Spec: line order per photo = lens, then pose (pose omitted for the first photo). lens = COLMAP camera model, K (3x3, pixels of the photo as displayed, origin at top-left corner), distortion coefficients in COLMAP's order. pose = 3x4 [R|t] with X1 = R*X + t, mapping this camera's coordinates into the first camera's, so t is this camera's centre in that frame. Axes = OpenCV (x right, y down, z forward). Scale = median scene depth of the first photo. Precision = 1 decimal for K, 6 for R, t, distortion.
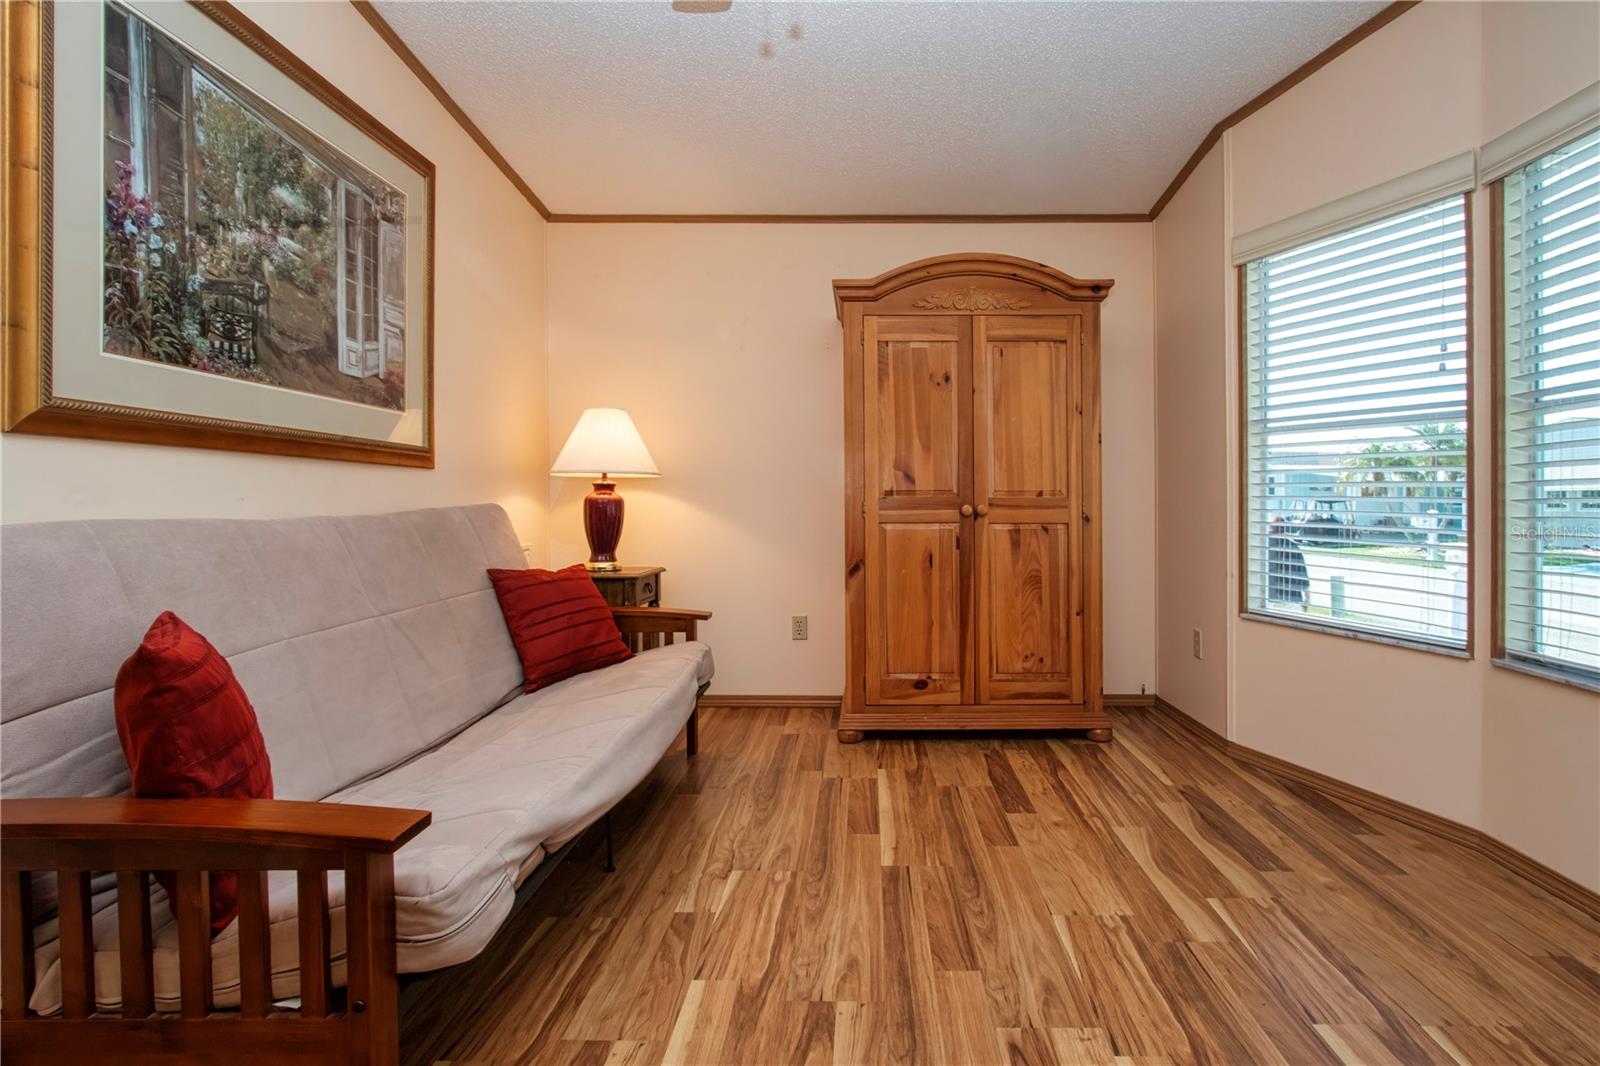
lens RADIAL K [[740.6, 0, 890.6], [0, 740.6, 410.7], [0, 0, 1]] dist [-0.009029, 0.000393]
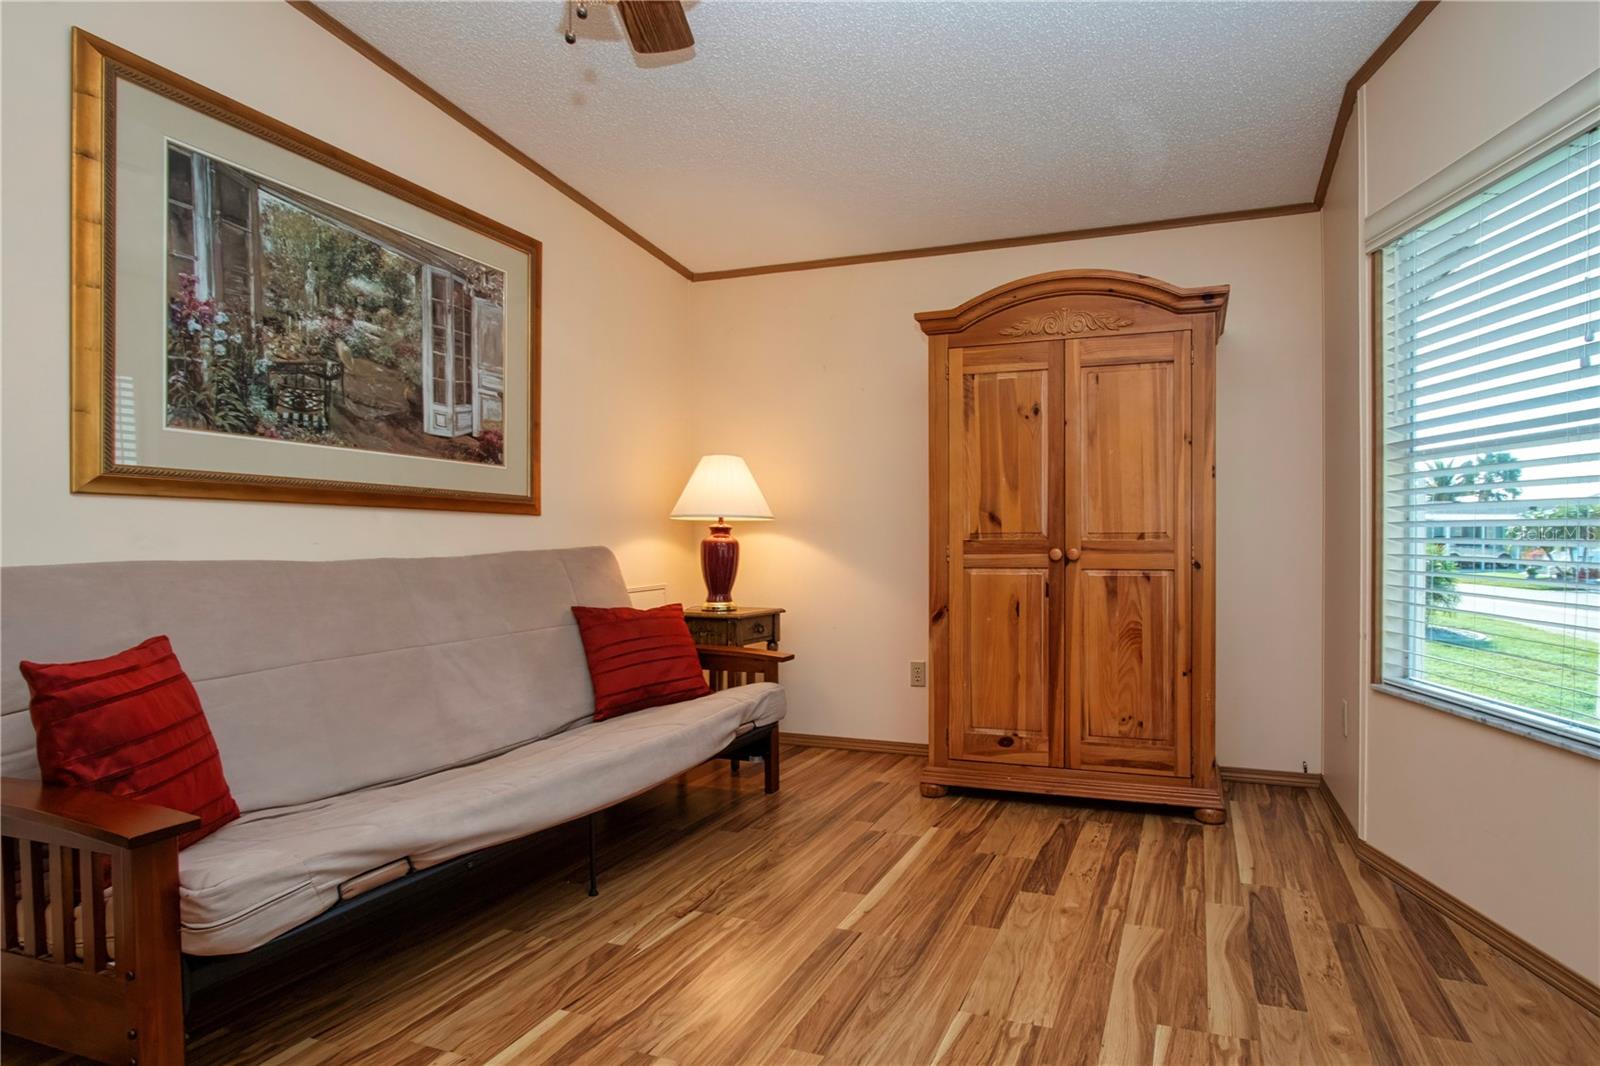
lens RADIAL K [[766.5, 0, 985.0], [0, 766.5, 455.4], [0, 0, 1]] dist [-0.009835, 0.000262]
pose [[0.956856, -0.032466, -0.288743, 0.379130], [0.035315, 0.999365, 0.004662, 0.006954], [0.288409, -0.014658, 0.957395, 0.096117]]
